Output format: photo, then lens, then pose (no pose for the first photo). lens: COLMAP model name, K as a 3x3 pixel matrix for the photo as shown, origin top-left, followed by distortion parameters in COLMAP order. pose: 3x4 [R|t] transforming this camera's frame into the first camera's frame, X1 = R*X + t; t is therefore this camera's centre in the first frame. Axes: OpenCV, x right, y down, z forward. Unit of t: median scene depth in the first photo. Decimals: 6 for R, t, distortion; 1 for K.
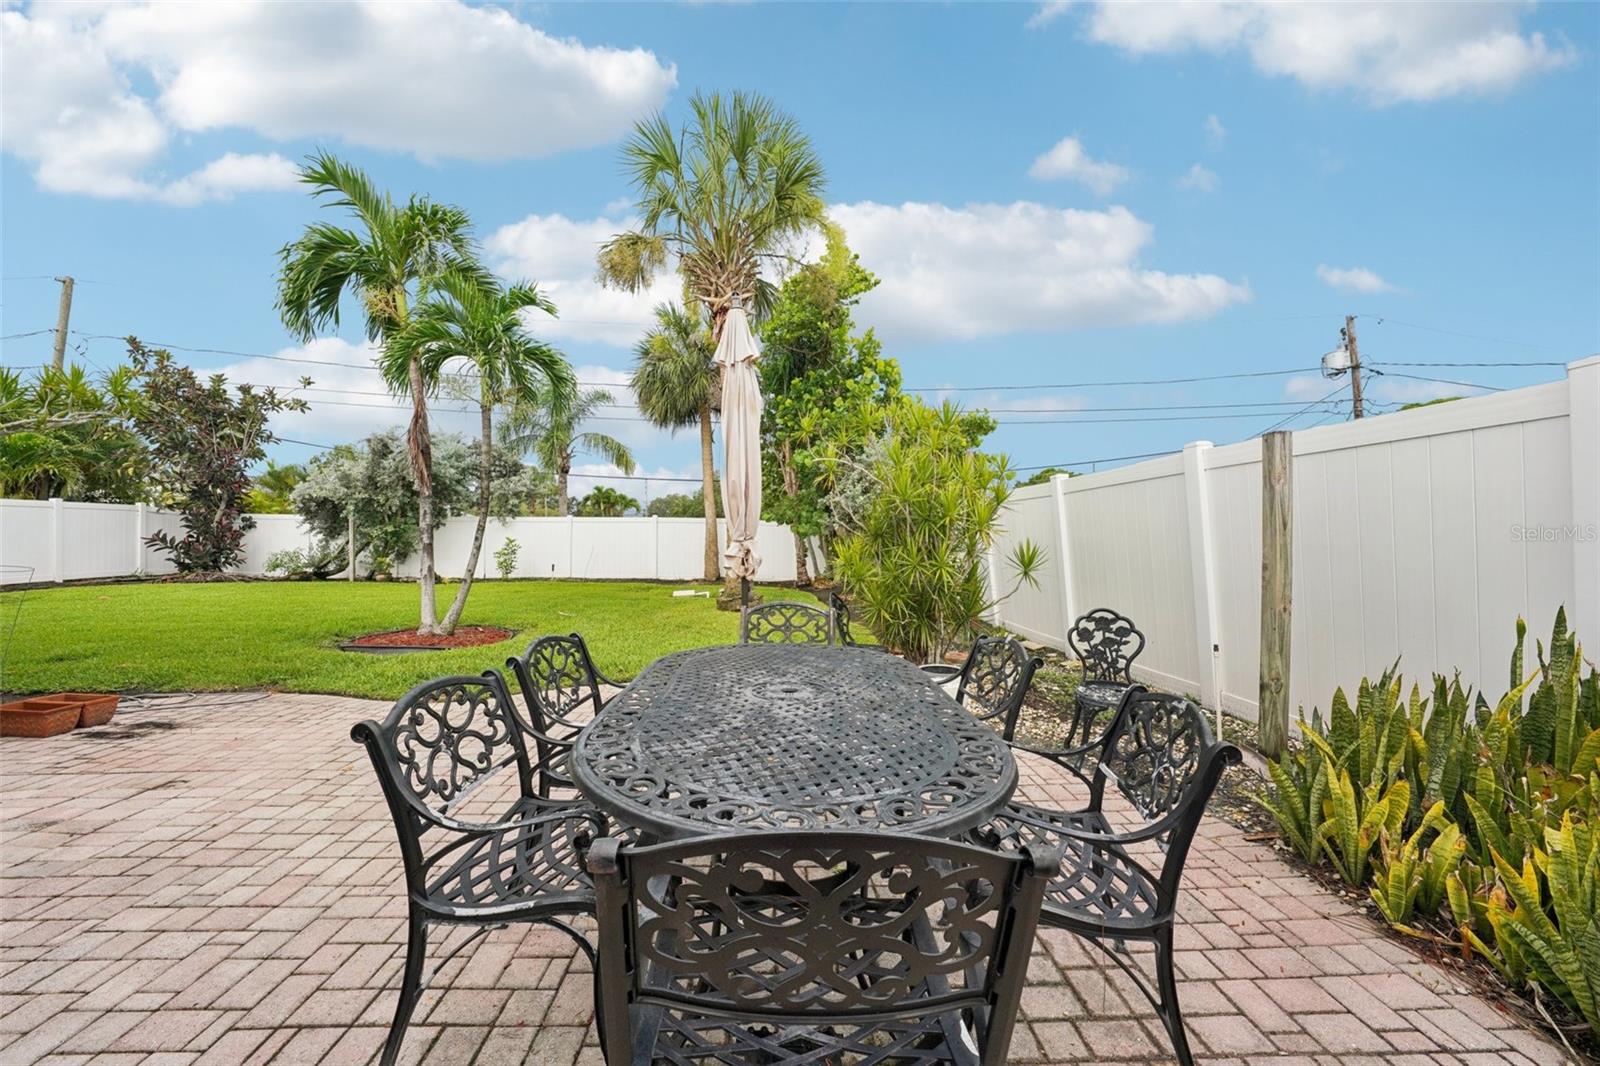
lens RADIAL K [[567.3, 0, 800.0], [0, 567.3, 533.0], [0, 0, 1]] dist [-0.007853, 0.000097]
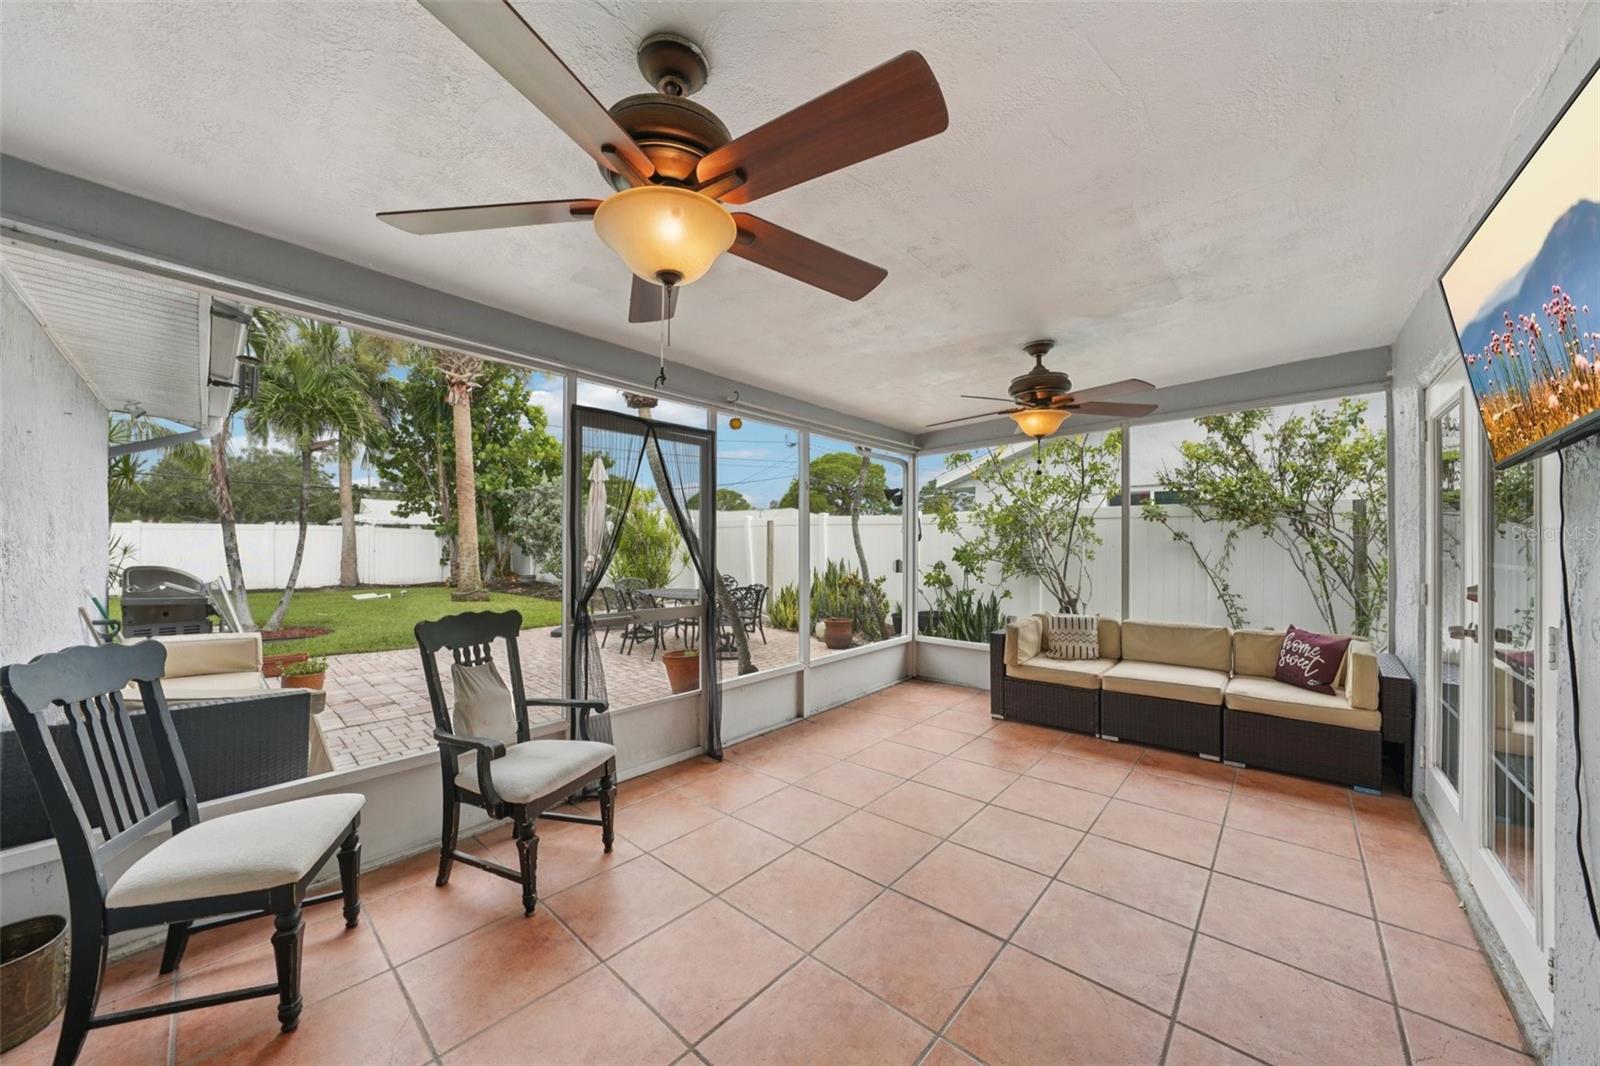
lens RADIAL K [[568.7, 0, 798.4], [0, 568.7, 542.3], [0, 0, 1]] dist [-0.031919, 0.007214]
pose [[0.720952, -0.011416, 0.692891, -0.297630], [-0.005351, 0.999743, 0.022039, -0.025479], [-0.692964, -0.019597, 0.720706, -0.334878]]
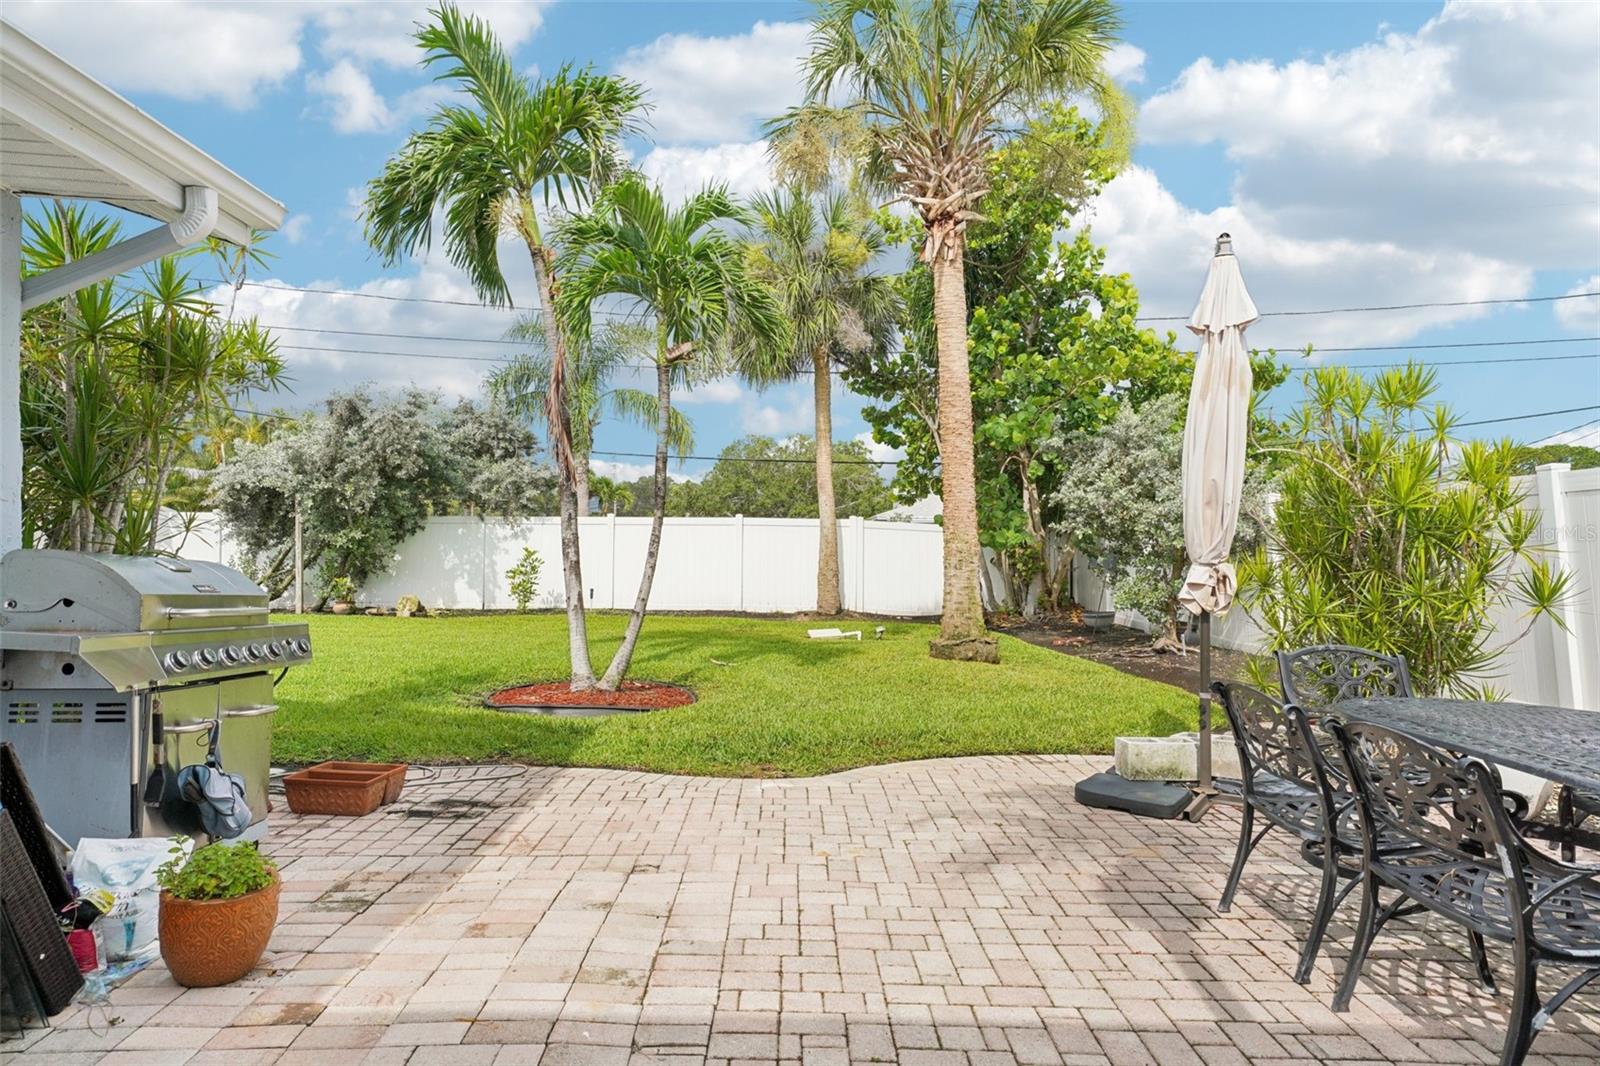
lens RADIAL K [[908.0, 0, 800.0], [0, 908.0, 533.0], [0, 0, 1]] dist [0.023249, 0.000433]
pose [[0.999075, 0.001208, -0.042981, -0.158328], [-0.001396, 0.999990, -0.004343, -0.005644], [0.042975, 0.004399, 0.999066, -0.057949]]
